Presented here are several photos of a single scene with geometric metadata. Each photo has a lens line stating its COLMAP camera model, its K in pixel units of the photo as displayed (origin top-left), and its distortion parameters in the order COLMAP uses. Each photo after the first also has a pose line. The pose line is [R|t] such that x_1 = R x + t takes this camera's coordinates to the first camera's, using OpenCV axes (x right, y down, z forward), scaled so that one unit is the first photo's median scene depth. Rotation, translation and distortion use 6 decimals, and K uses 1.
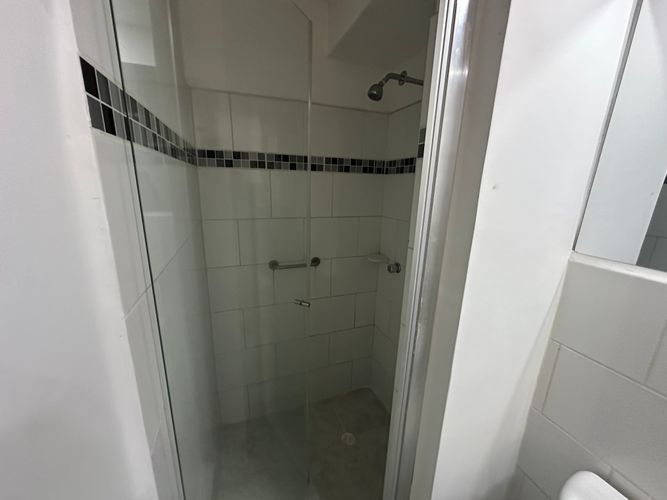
lens RADIAL K [[267.5, 0, 333.5], [0, 267.5, 250.0], [0, 0, 1]] dist [-0.001677, 0.000088]
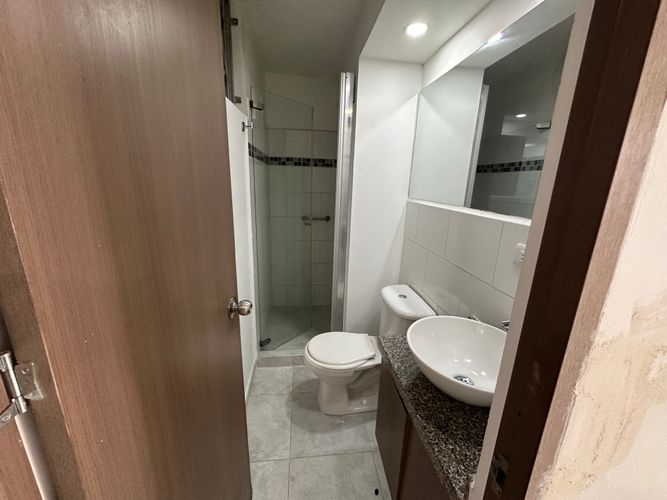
lens RADIAL K [[267.5, 0, 333.5], [0, 267.5, 250.0], [0, 0, 1]] dist [-0.001677, 0.000088]
pose [[0.971541, 0.061044, -0.228870, 0.563812], [-0.062281, 0.998057, 0.001822, 0.357397], [0.228536, 0.012484, 0.973455, -1.032771]]
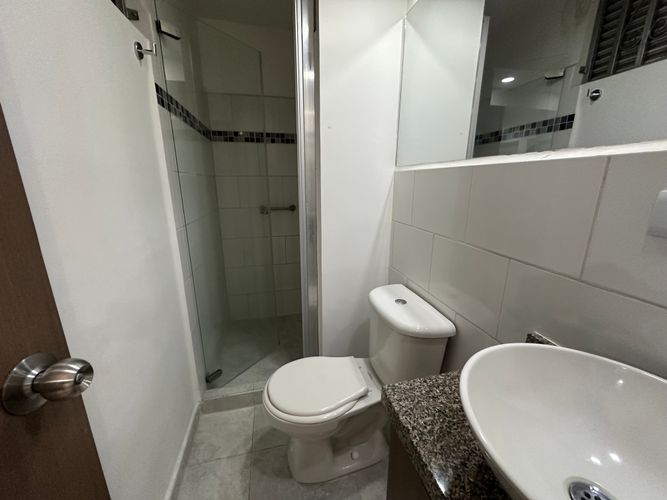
lens RADIAL K [[267.5, 0, 333.5], [0, 267.5, 250.0], [0, 0, 1]] dist [-0.001677, 0.000088]
pose [[0.992051, 0.002411, -0.125814, 0.485909], [-0.002584, 0.999996, -0.001206, 0.392814], [0.125811, 0.001521, 0.992053, -0.582626]]
